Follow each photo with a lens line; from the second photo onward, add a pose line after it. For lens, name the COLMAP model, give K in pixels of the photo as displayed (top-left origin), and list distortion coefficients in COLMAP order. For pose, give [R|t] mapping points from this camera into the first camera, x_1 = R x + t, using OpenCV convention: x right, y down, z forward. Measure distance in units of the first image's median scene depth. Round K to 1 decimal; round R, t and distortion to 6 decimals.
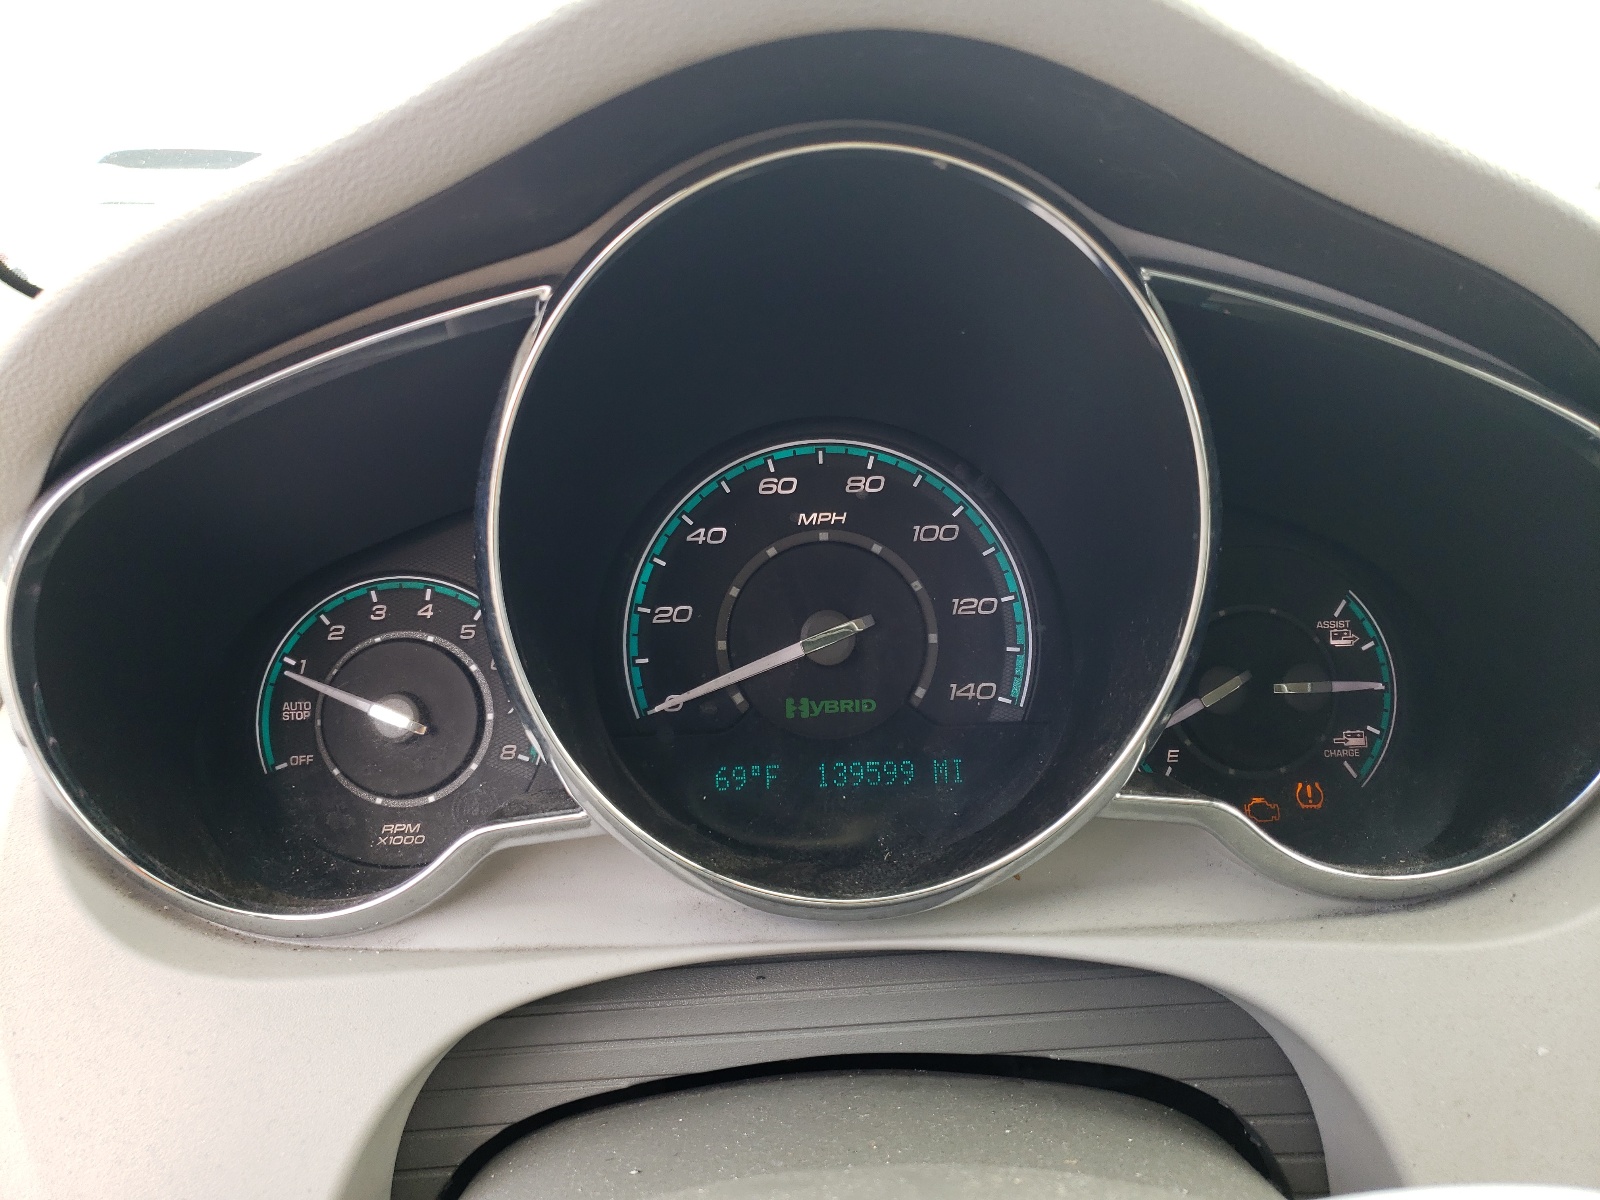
lens RADIAL K [[1220.1, 0, 799.0], [0, 1220.1, 603.1], [0, 0, 1]] dist [-0.006496, -0.001461]
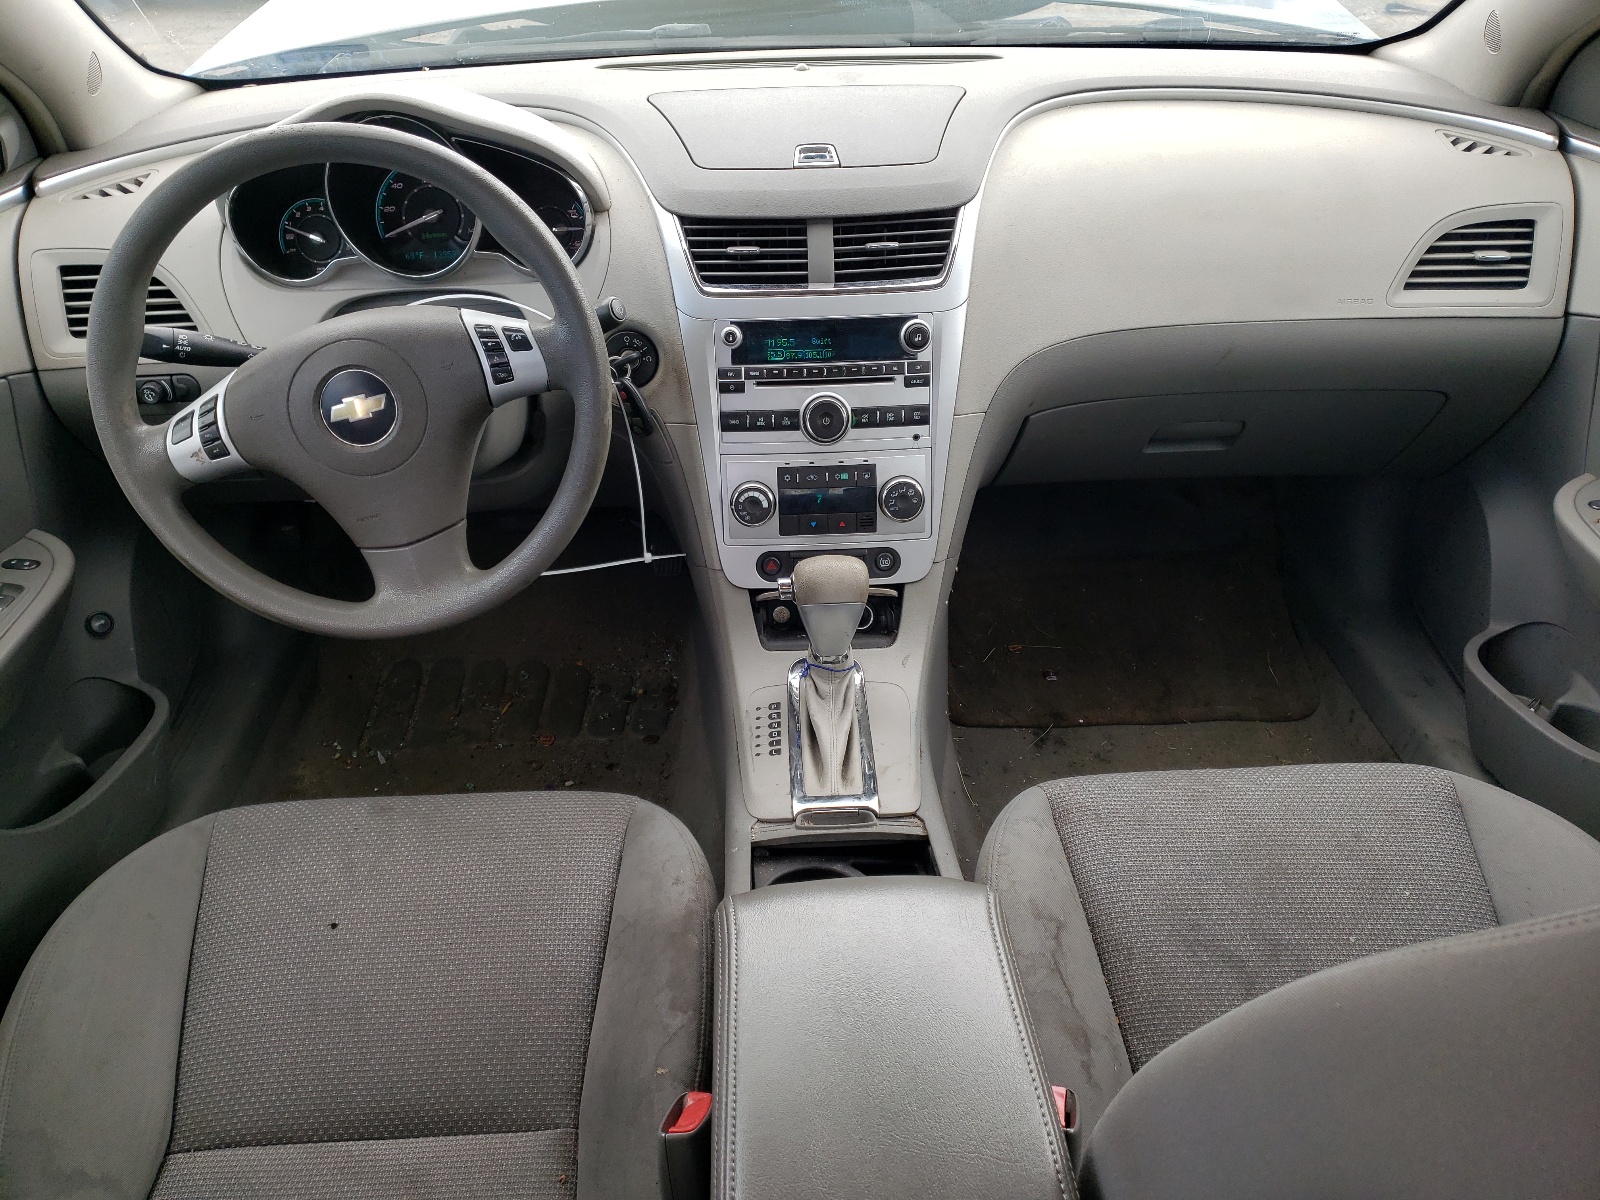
lens RADIAL K [[1220.1, 0, 799.8], [0, 1220.1, 598.0], [0, 0, 1]] dist [-0.006496, -0.001461]
pose [[0.999868, -0.008618, 0.013762, 1.080499], [0.003630, 0.944712, 0.327882, -0.083243], [-0.015827, -0.327789, 0.944618, -2.891510]]
